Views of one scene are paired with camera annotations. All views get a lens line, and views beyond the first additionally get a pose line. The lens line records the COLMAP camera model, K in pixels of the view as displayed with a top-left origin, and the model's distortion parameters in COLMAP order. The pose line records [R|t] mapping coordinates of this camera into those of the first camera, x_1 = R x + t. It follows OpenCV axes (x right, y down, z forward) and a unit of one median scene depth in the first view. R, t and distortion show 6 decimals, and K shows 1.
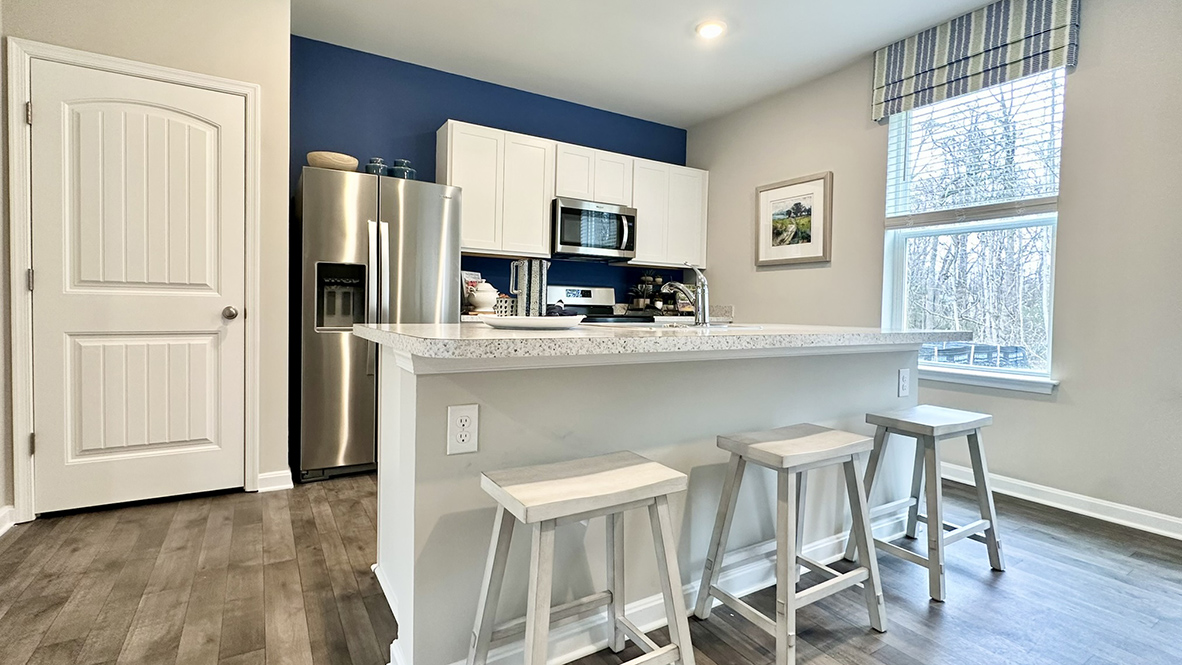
lens RADIAL K [[526.6, 0, 564.6], [0, 526.6, 319.1], [0, 0, 1]] dist [-0.001108, -0.000444]
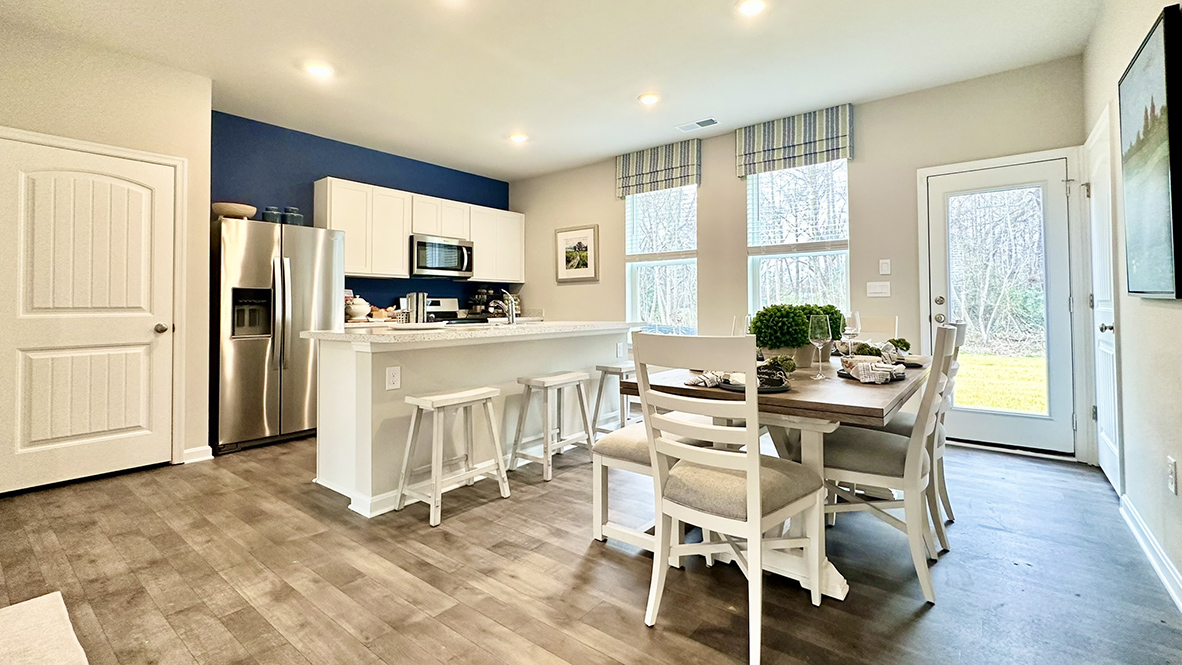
lens RADIAL K [[508.0, 0, 605.3], [0, 508.0, 295.6], [0, 0, 1]] dist [0.000430, -0.000011]
pose [[0.924938, -0.017377, 0.379721, -0.066366], [0.033816, 0.998755, -0.036665, -0.006695], [-0.378611, 0.046754, 0.924374, -0.464023]]
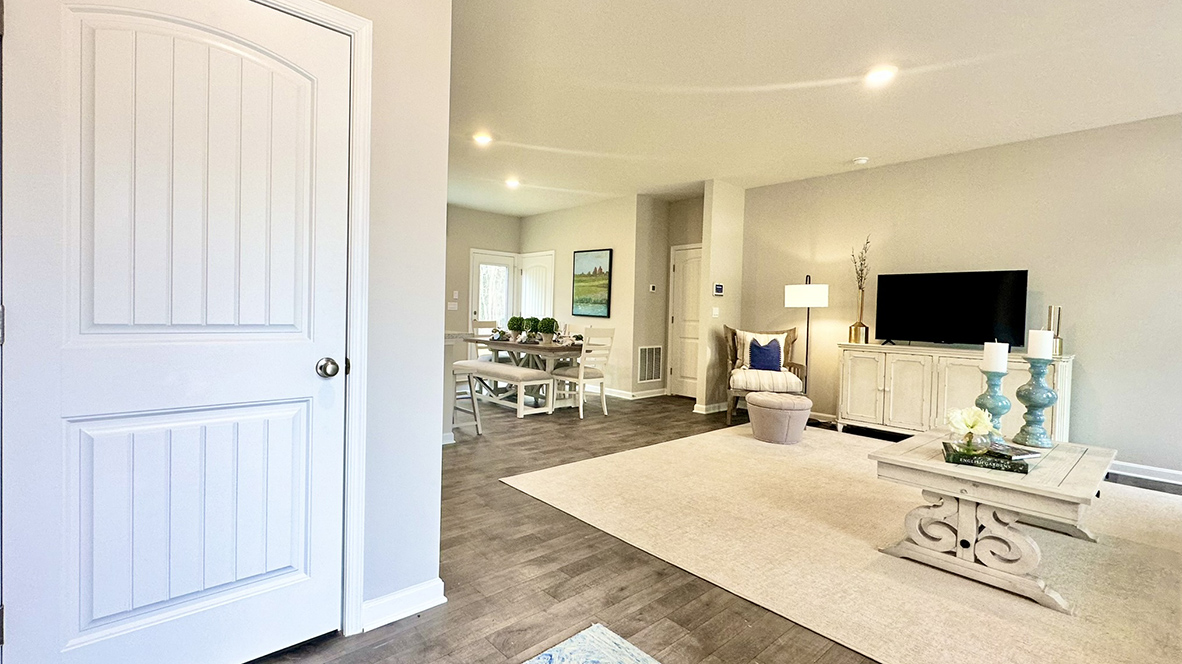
lens RADIAL K [[520.2, 0, 554.5], [0, 520.2, 324.5], [0, 0, 1]] dist [-0.001438, -0.000122]
pose [[-0.173914, -0.048084, 0.983586, -1.390505], [-0.004852, 0.998837, 0.047971, -0.074273], [-0.984749, 0.003571, -0.173945, 0.340684]]
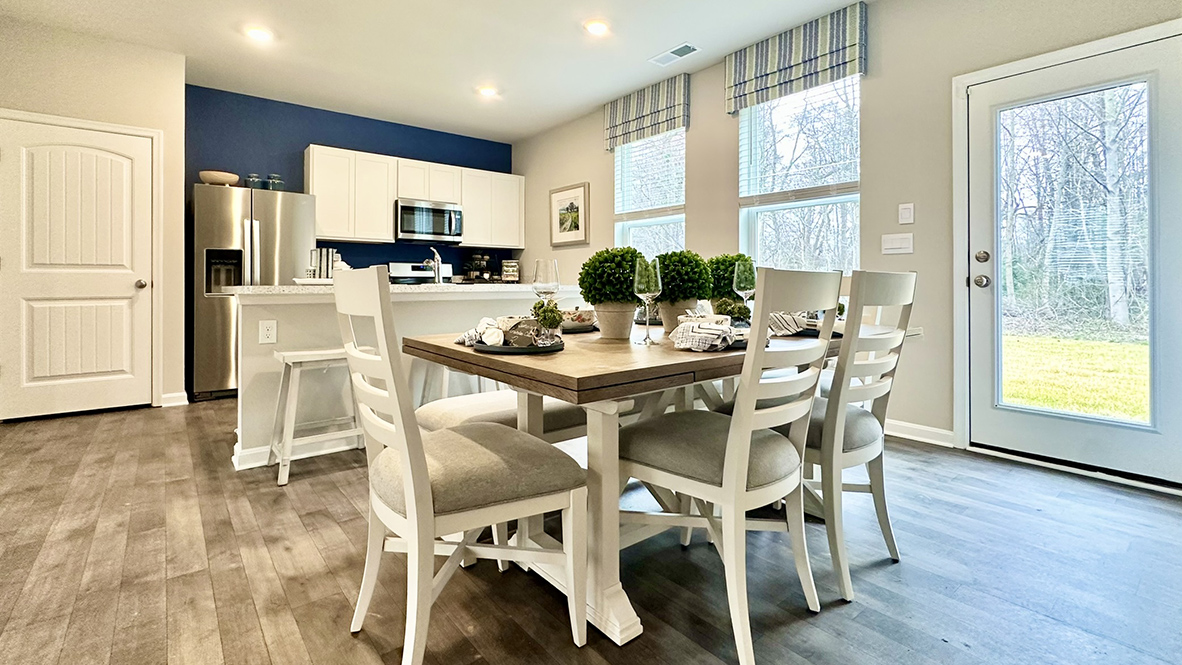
lens RADIAL K [[518.3, 0, 557.1], [0, 518.3, 281.4], [0, 0, 1]] dist [-0.000322, -0.000034]
pose [[0.992448, -0.018450, 0.121269, 0.263401], [0.021740, 0.999429, -0.025862, 0.033402], [-0.120723, 0.028303, 0.992283, -0.443471]]
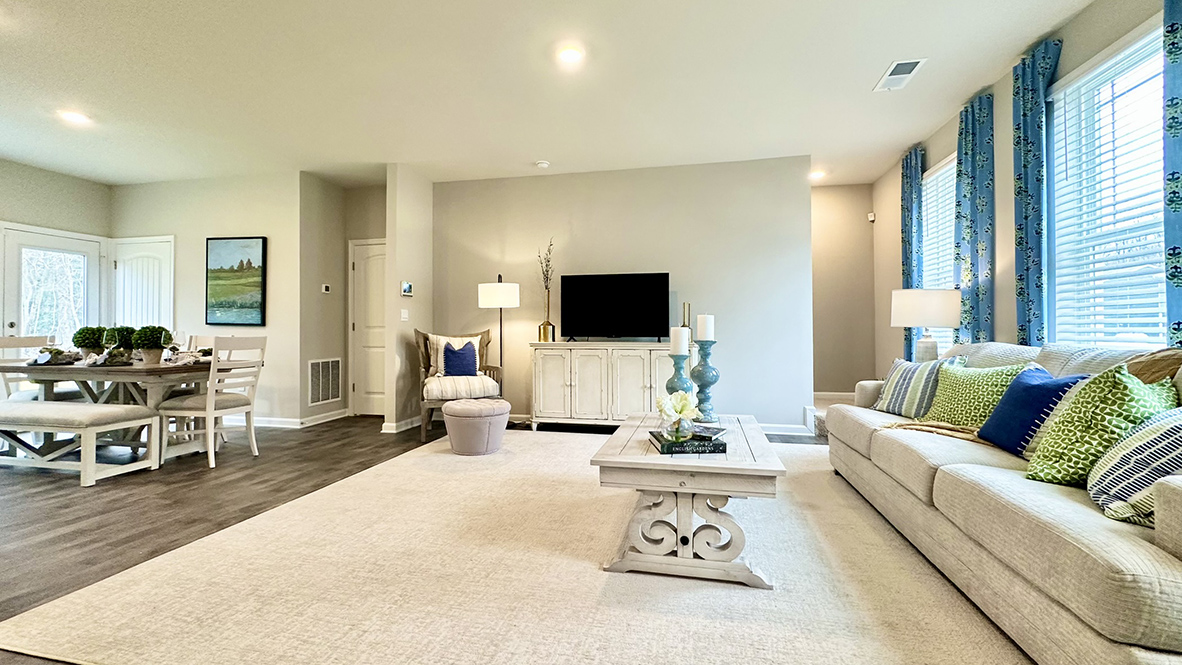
lens RADIAL K [[495.0, 0, 590.6], [0, 495.0, 324.1], [0, 0, 1]] dist [-0.000621, 0.000162]
pose [[-0.738752, -0.009214, 0.673914, -1.155644], [0.005271, 0.999797, 0.019447, -0.032754], [-0.673957, 0.017919, -0.738553, 0.213172]]
